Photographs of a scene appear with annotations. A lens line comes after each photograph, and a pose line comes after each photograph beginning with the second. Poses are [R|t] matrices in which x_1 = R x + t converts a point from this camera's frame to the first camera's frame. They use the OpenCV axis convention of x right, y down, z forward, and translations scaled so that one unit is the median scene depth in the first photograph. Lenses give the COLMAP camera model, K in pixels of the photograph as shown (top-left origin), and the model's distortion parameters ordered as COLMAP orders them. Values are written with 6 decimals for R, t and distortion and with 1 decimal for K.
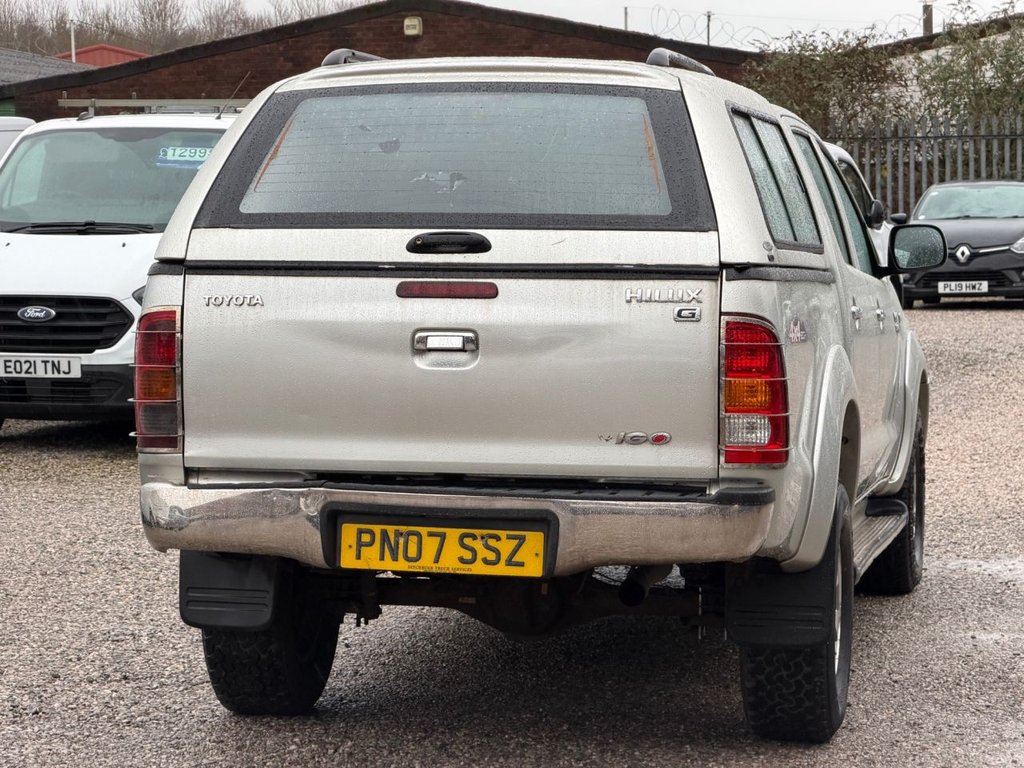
lens RADIAL K [[3123.5, 0, 494.2], [0, 3123.5, 383.4], [0, 0, 1]] dist [0.130880, 1.193700]
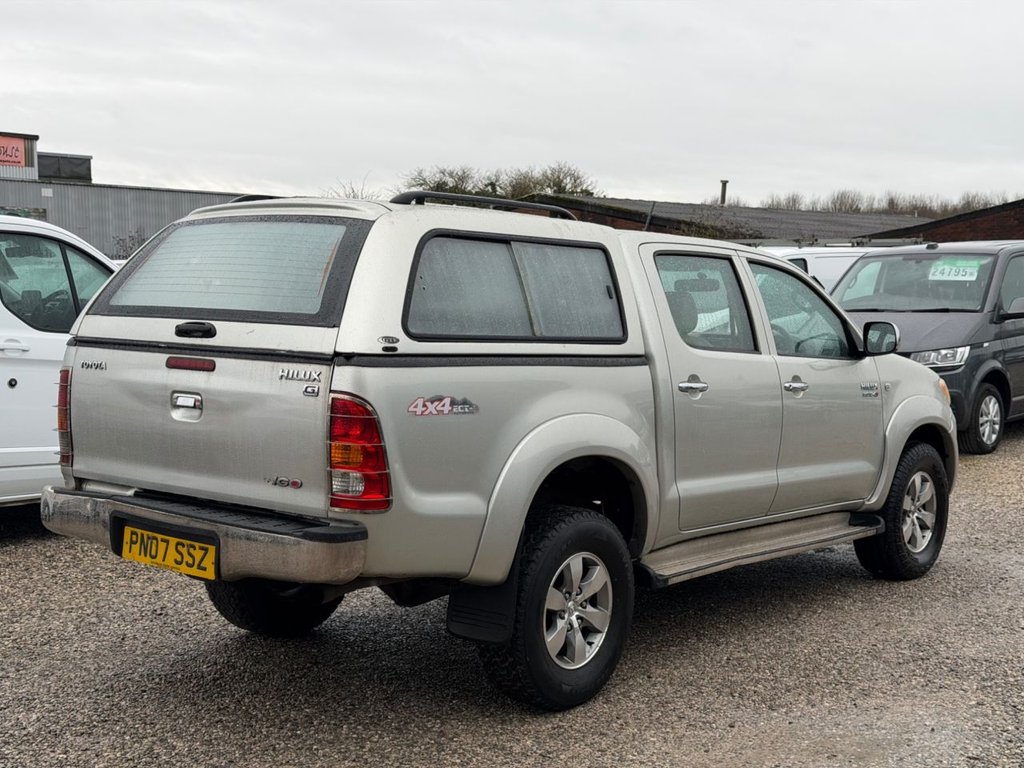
lens RADIAL K [[1419.3, 0, 519.1], [0, 1419.3, 388.2], [0, 0, 1]] dist [0.153979, -0.016947]
pose [[0.888864, 0.047010, -0.455752, 0.404418], [-0.043084, 0.998891, 0.019006, -0.037538], [0.456140, 0.002742, 0.889904, 0.504344]]
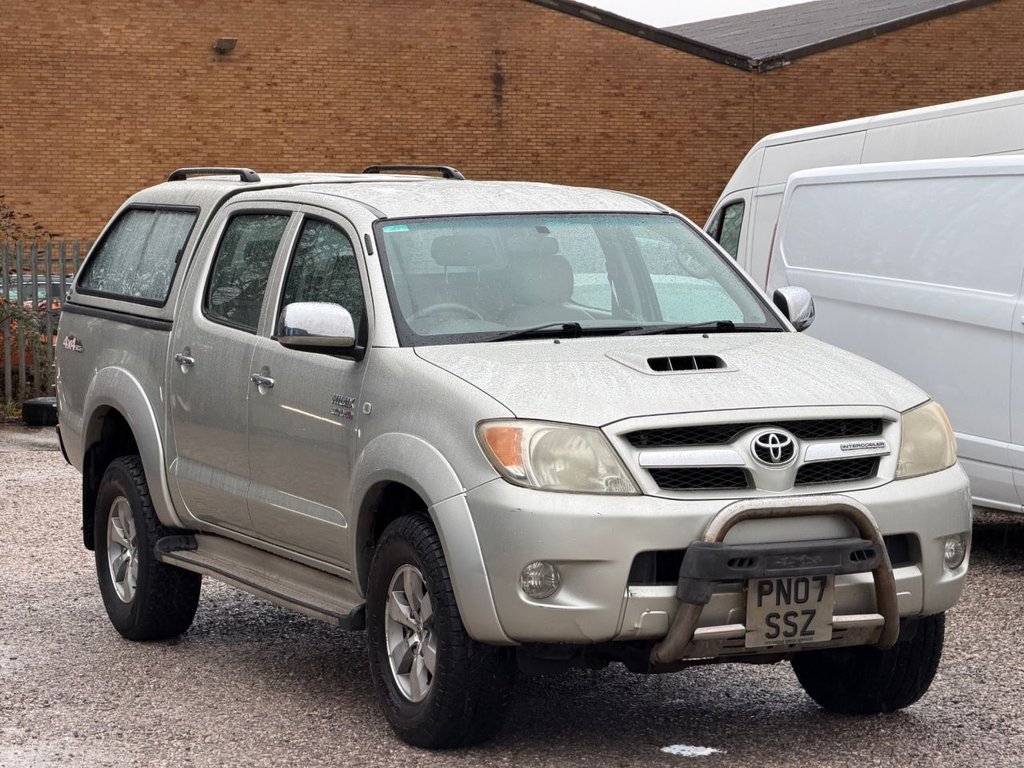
lens RADIAL K [[3123.5, 0, 494.2], [0, 3123.5, 383.4], [0, 0, 1]] dist [0.130880, 1.193700]
pose [[-0.814588, 0.045231, -0.578274, 0.902574], [-0.019402, 0.994272, 0.105100, -0.180028], [0.579716, 0.096833, -0.809045, 2.549365]]
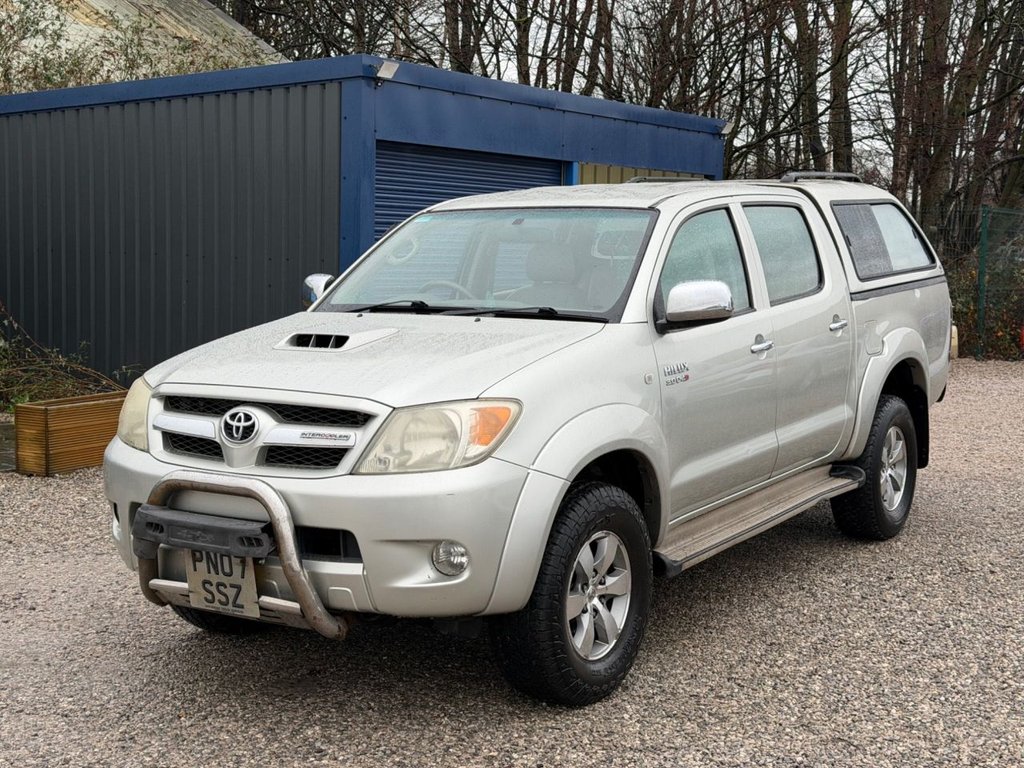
lens RADIAL K [[1419.3, 0, 519.1], [0, 1419.3, 388.2], [0, 0, 1]] dist [0.153979, -0.016947]
pose [[-0.931621, -0.040112, 0.361211, -0.205832], [0.021428, 0.986099, 0.164770, -0.138701], [-0.362799, 0.161243, -0.917811, 2.124412]]
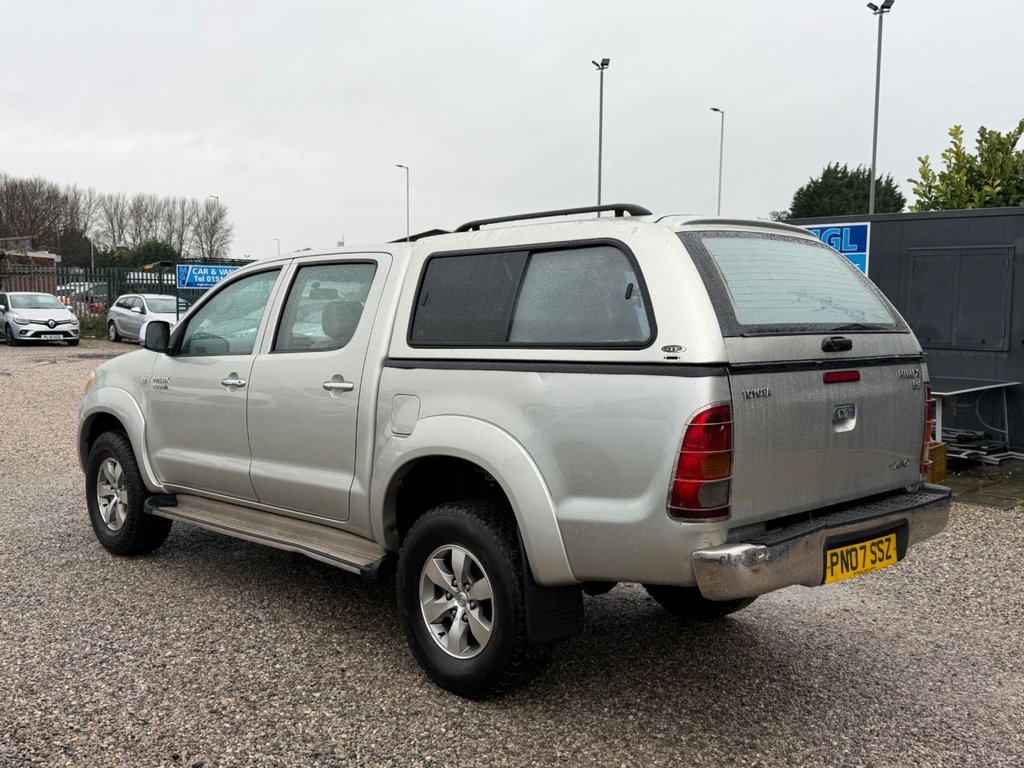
lens RADIAL K [[1003.9, 0, 507.5], [0, 1003.9, 384.2], [0, 0, 1]] dist [0.102685, -0.019683]
pose [[0.555499, -0.060357, 0.829324, -0.490464], [0.039668, 0.998150, 0.046074, -0.054343], [-0.830570, 0.007304, 0.556866, 0.869773]]
